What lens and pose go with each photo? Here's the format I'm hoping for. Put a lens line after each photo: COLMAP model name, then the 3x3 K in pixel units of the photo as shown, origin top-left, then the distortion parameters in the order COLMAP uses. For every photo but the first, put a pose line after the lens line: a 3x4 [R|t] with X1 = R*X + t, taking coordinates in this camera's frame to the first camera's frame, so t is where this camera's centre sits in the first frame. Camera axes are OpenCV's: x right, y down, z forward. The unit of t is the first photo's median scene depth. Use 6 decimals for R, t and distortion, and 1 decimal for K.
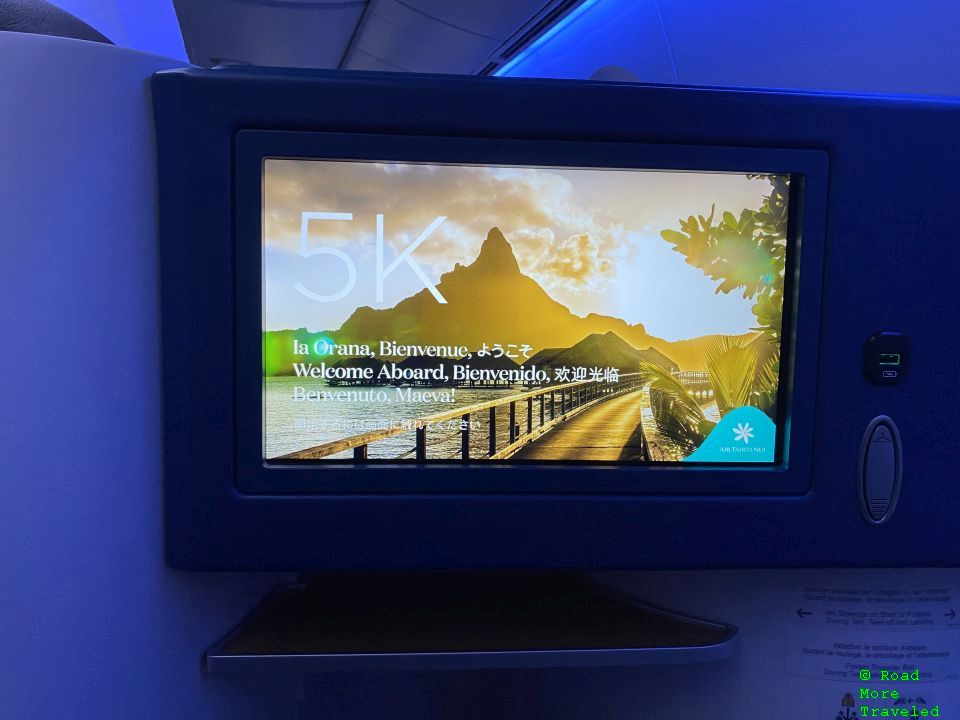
lens RADIAL K [[719.9, 0, 460.3], [0, 719.9, 362.6], [0, 0, 1]] dist [-0.003039, -0.015813]
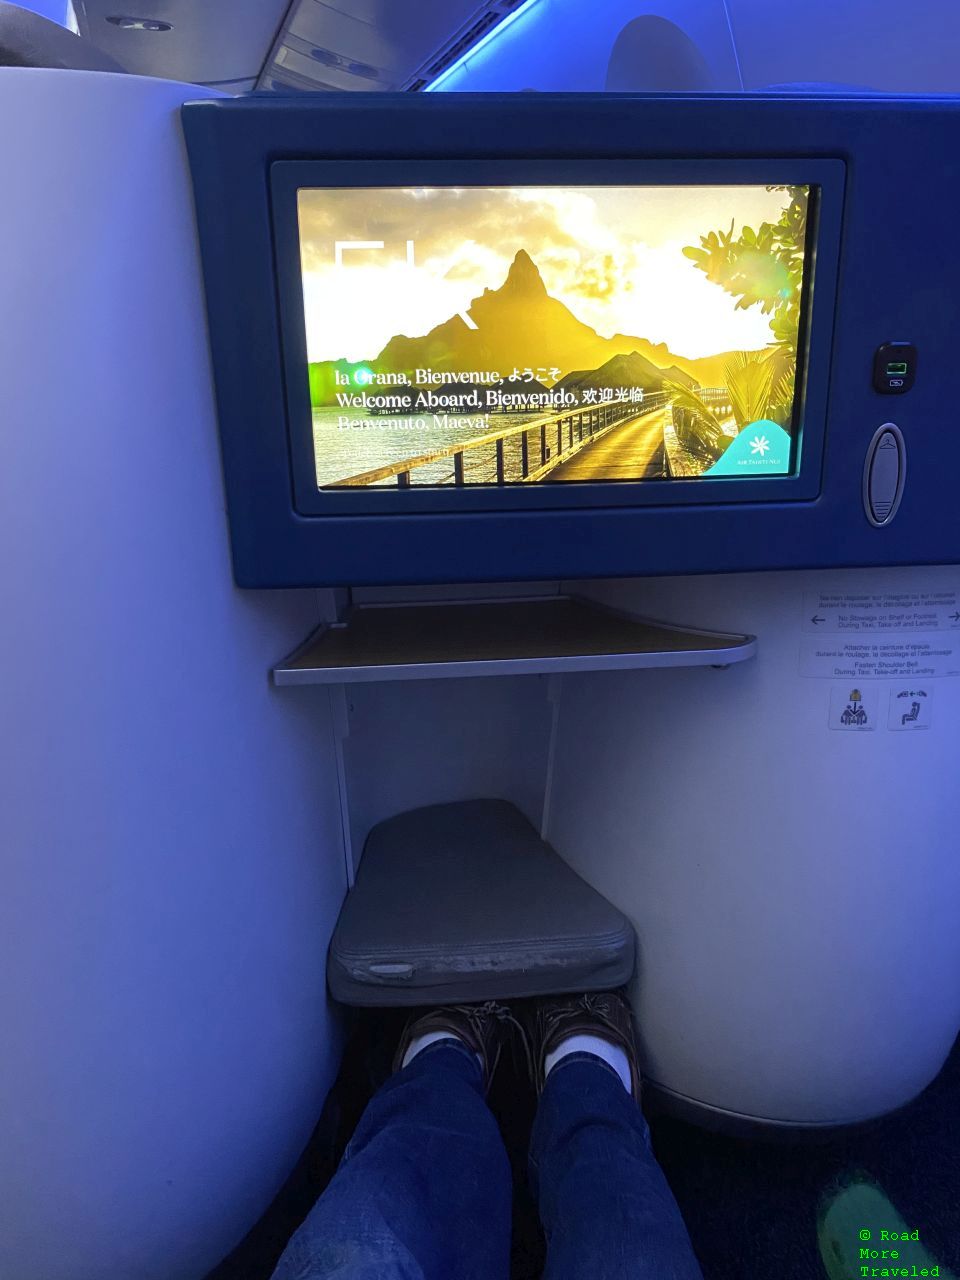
lens RADIAL K [[959.9, 0, 488.0], [0, 959.9, 646.0], [0, 0, 1]] dist [-0.003039, -0.015813]
pose [[0.998841, -0.044483, 0.018361, -0.049252], [0.039477, 0.975590, 0.216021, 0.064434], [-0.027523, -0.215046, 0.976216, -0.447704]]
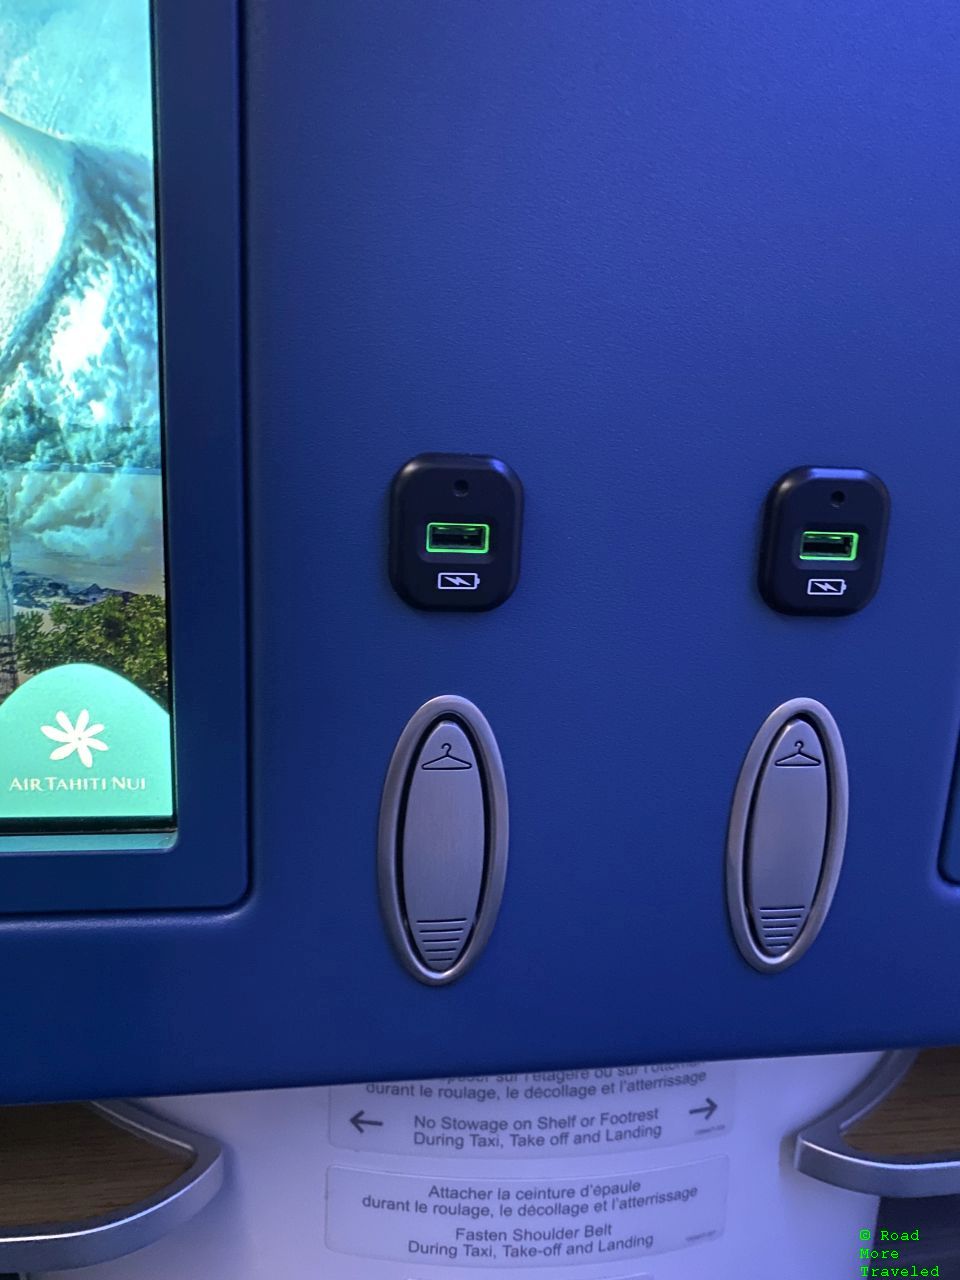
lens RADIAL K [[959.9, 0, 488.0], [0, 959.9, 646.0], [0, 0, 1]] dist [-0.003039, -0.015813]
pose [[0.995244, 0.003705, 0.097341, 0.556326], [-0.017792, 0.989382, 0.144247, -0.019681], [-0.095772, -0.145293, 0.984742, 0.527656]]
